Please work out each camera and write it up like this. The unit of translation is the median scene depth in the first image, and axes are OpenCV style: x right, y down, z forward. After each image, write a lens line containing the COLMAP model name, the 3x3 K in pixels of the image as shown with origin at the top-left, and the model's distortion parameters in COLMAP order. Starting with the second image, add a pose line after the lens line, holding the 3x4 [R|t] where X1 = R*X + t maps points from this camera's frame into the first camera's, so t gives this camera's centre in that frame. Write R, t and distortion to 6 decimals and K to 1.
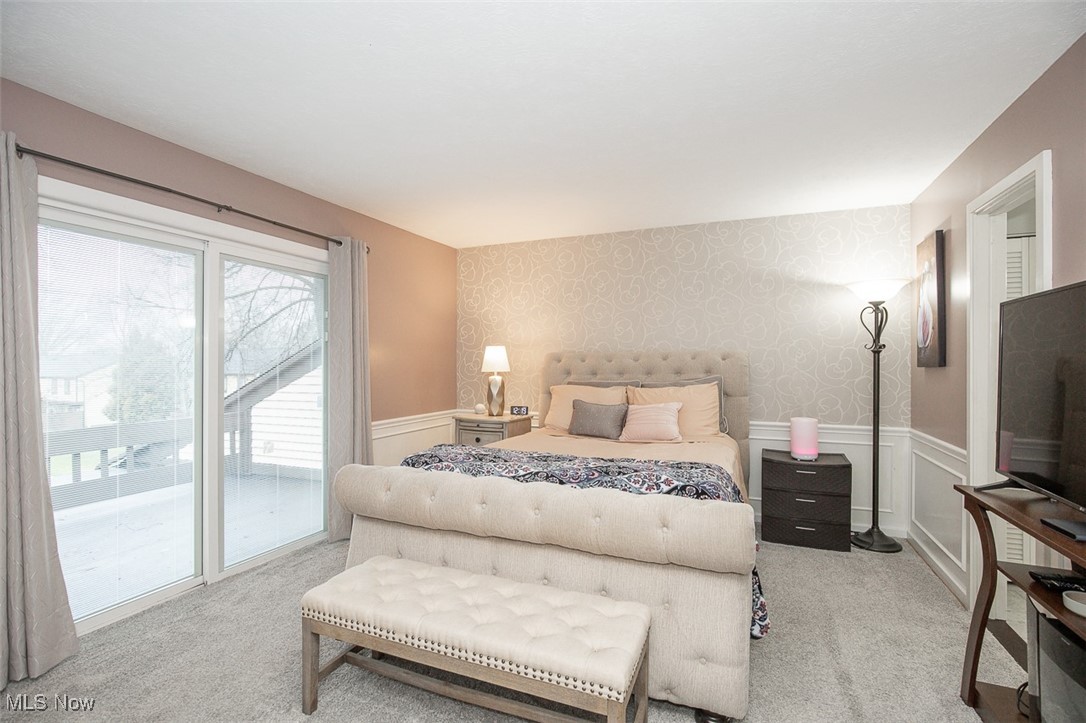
lens RADIAL K [[497.1, 0, 545.4], [0, 497.1, 368.9], [0, 0, 1]] dist [-0.016446, 0.003767]
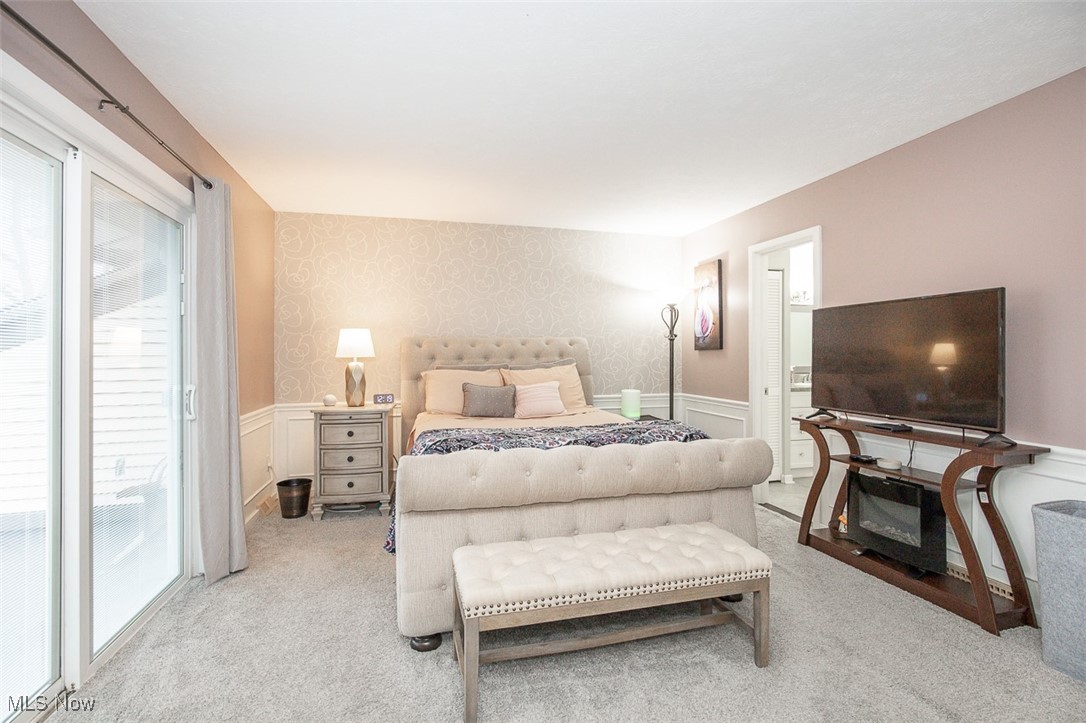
lens RADIAL K [[497.1, 0, 542.4], [0, 497.1, 359.6], [0, 0, 1]] dist [-0.016446, 0.003767]
pose [[0.792840, -0.009200, 0.609360, -0.429053], [0.011773, 0.999931, -0.000221, 0.015842], [-0.609316, 0.007349, 0.792894, 0.094271]]
